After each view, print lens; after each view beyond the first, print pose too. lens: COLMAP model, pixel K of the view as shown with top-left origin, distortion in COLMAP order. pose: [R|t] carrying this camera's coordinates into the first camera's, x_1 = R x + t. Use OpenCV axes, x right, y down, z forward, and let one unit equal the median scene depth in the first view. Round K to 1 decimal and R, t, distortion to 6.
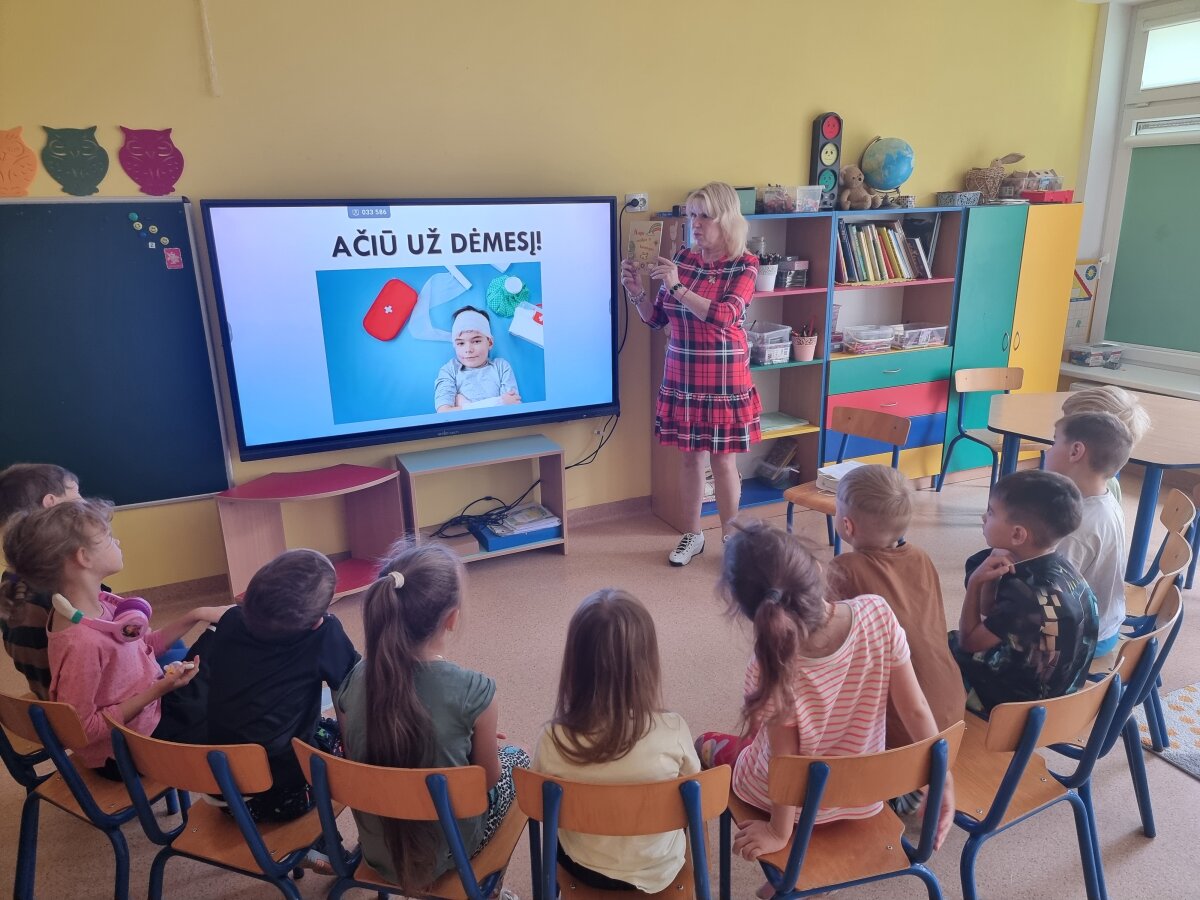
lens RADIAL K [[833.9, 0, 603.8], [0, 833.9, 461.9], [0, 0, 1]] dist [0.094465, -0.086096]
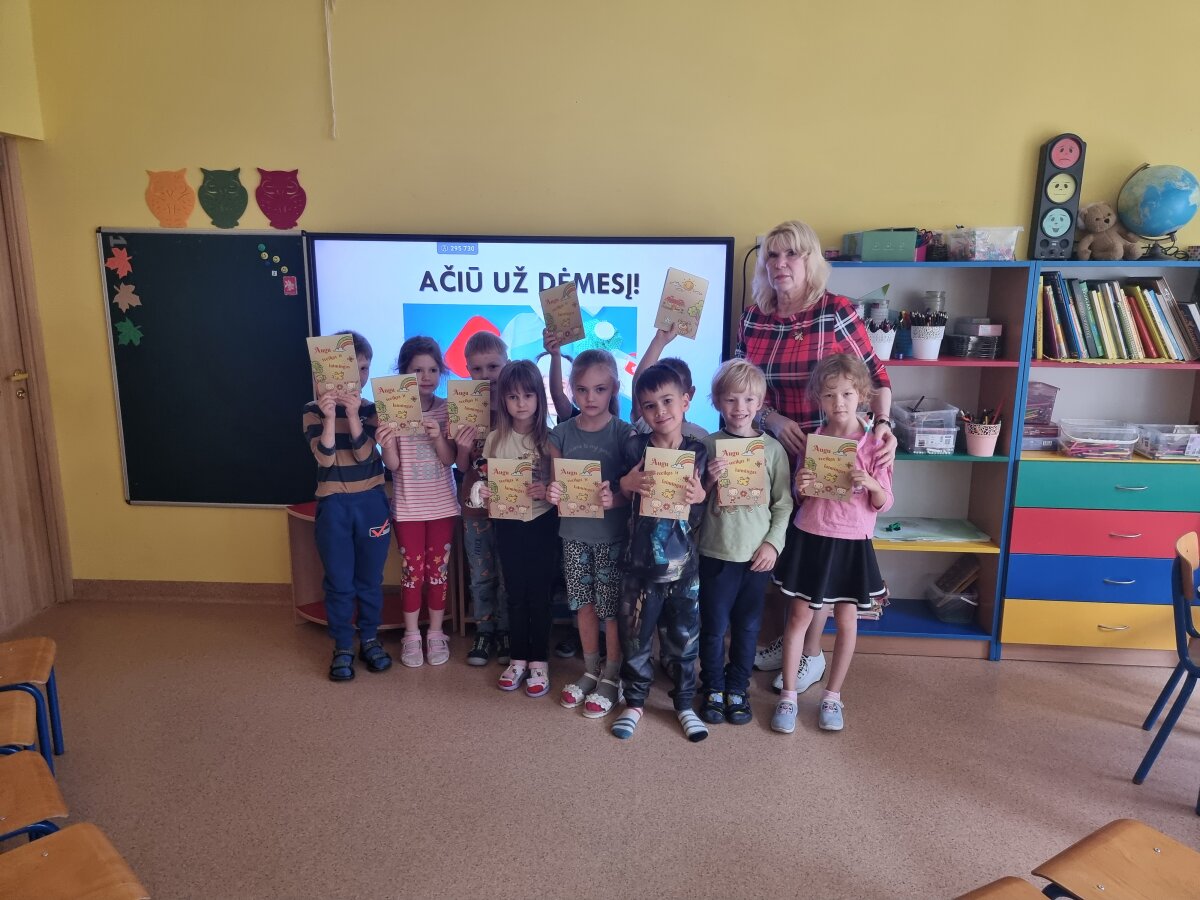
lens RADIAL K [[837.7, 0, 607.6], [0, 837.7, 459.1], [0, 0, 1]] dist [0.086352, -0.078509]
pose [[0.880695, 0.126356, -0.456520, 0.296785], [-0.164215, 0.985441, -0.044044, -0.030455], [0.444308, 0.113757, 0.888622, 0.186380]]
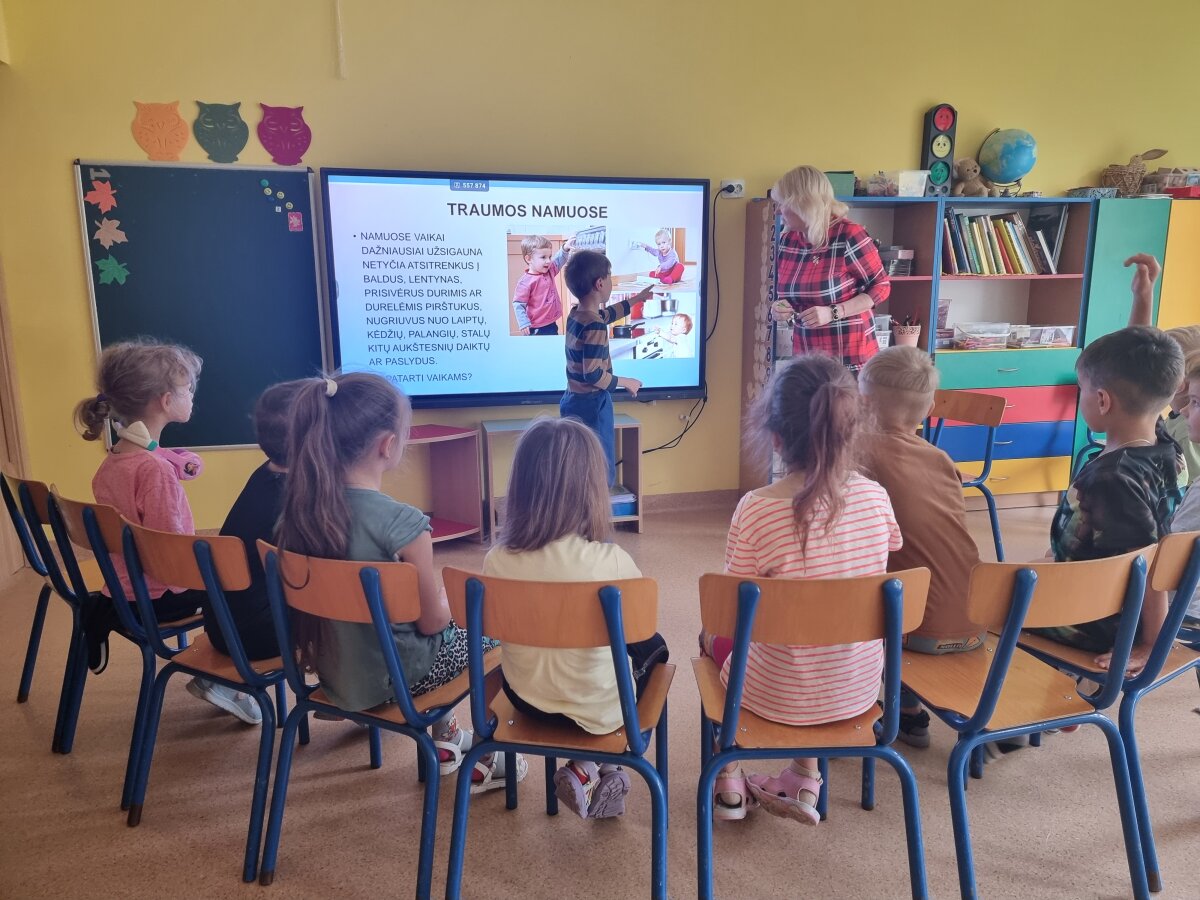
lens RADIAL K [[832.8, 0, 607.0], [0, 832.8, 443.0], [0, 0, 1]] dist [0.094456, -0.082061]
pose [[0.981808, 0.050183, -0.183126, 0.087318], [-0.069358, 0.992582, -0.099852, 0.101858], [0.176757, 0.110736, 0.978005, 0.017471]]
